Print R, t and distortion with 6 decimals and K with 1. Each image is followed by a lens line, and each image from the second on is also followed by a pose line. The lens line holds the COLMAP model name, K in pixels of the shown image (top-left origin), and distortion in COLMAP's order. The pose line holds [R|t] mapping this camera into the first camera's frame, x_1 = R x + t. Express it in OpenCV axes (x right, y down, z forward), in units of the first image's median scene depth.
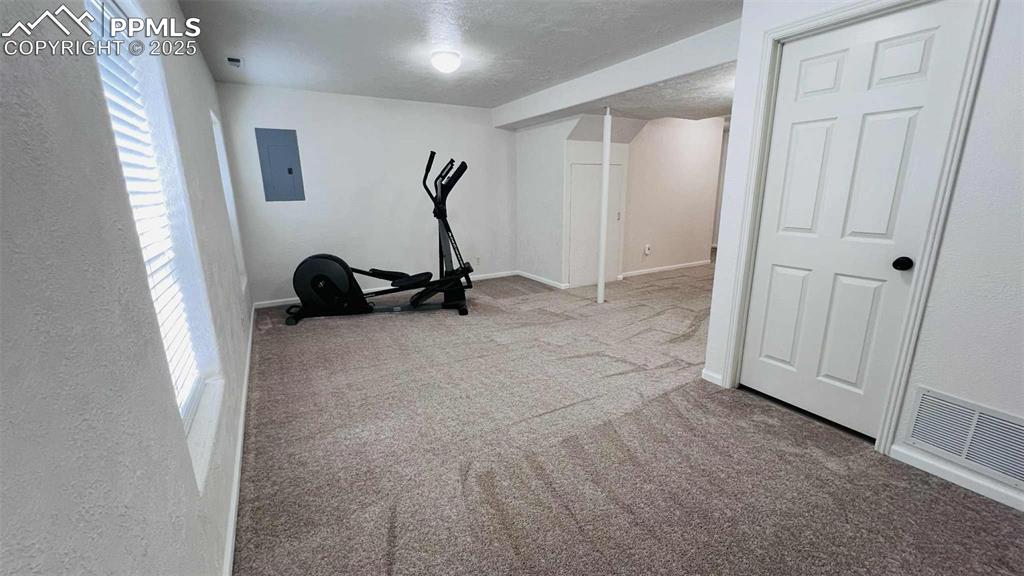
lens RADIAL K [[410.8, 0, 509.7], [0, 410.8, 287.3], [0, 0, 1]] dist [-0.000044, 0.000022]
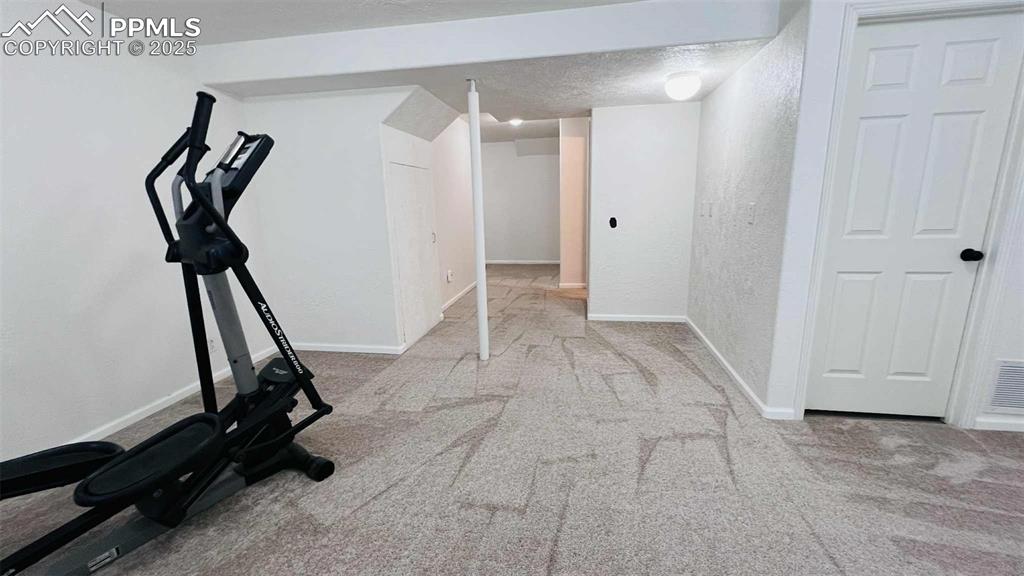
lens RADIAL K [[410.8, 0, 513.1], [0, 410.8, 290.2], [0, 0, 1]] dist [-0.000044, 0.000022]
pose [[0.638582, -0.169105, 0.750744, -0.297040], [0.198003, 0.978818, 0.052057, -0.120547], [-0.743645, 0.115407, 0.658539, 0.548819]]
